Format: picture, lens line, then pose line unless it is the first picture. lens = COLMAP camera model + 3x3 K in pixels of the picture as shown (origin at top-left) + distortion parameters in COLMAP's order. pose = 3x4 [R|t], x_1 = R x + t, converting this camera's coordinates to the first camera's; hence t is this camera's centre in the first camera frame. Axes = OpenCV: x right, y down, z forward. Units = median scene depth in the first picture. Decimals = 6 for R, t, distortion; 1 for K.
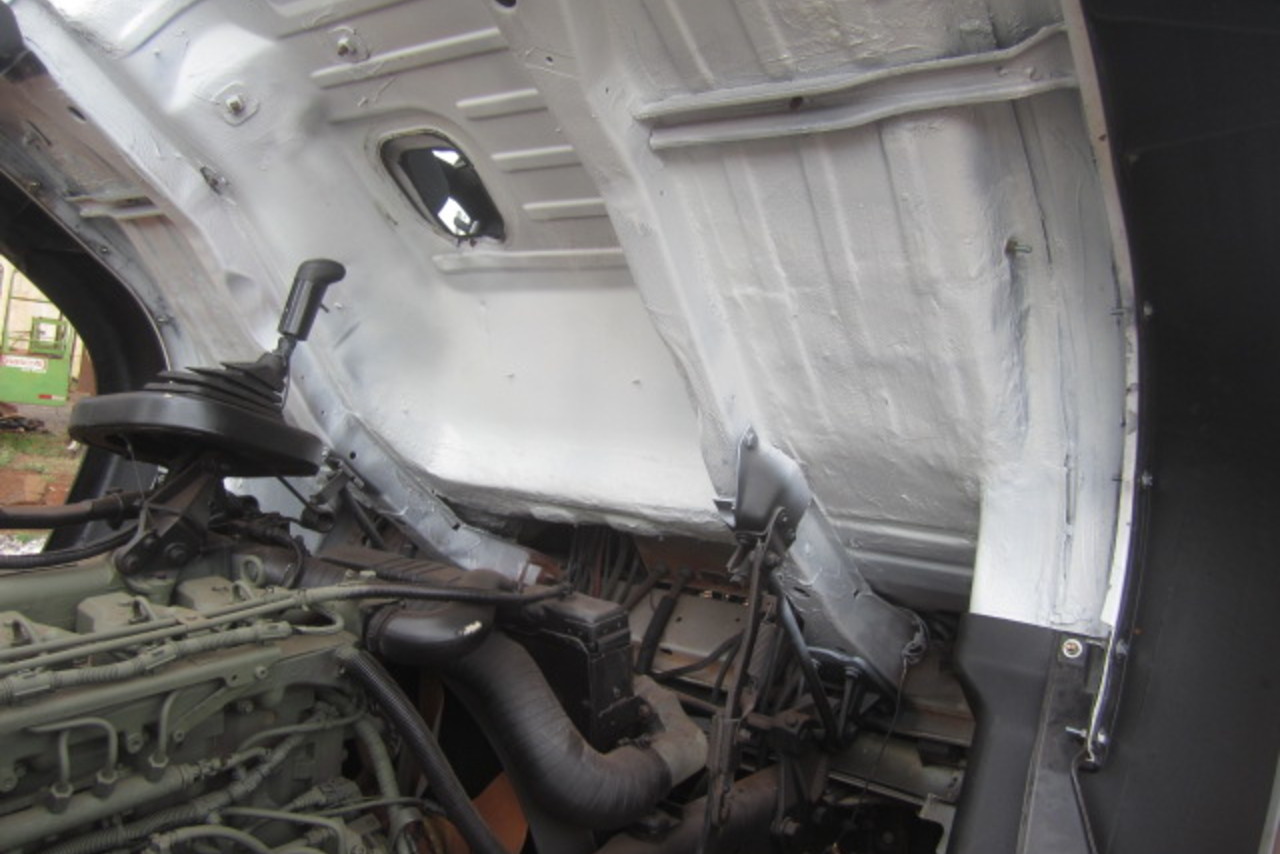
lens RADIAL K [[1059.9, 0, 640.2], [0, 1059.9, 423.6], [0, 0, 1]] dist [-0.062126, 0.025210]
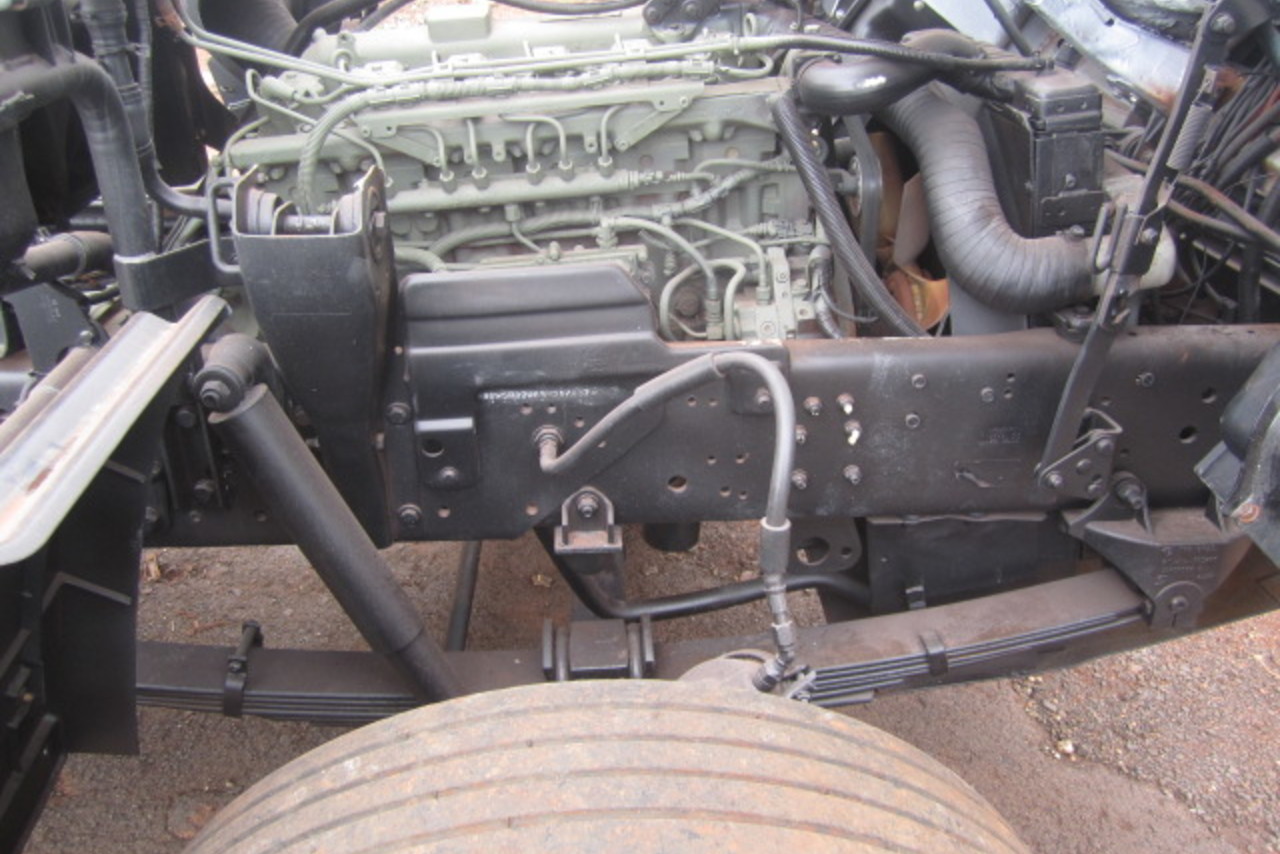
lens RADIAL K [[1059.9, 0, 640.0], [0, 1059.9, 430.1], [0, 0, 1]] dist [-0.062126, 0.025210]
pose [[0.639915, 0.282764, -0.714531, 0.492154], [0.031611, 0.919365, 0.392133, 0.093353], [0.767796, -0.273518, 0.579377, 0.138779]]
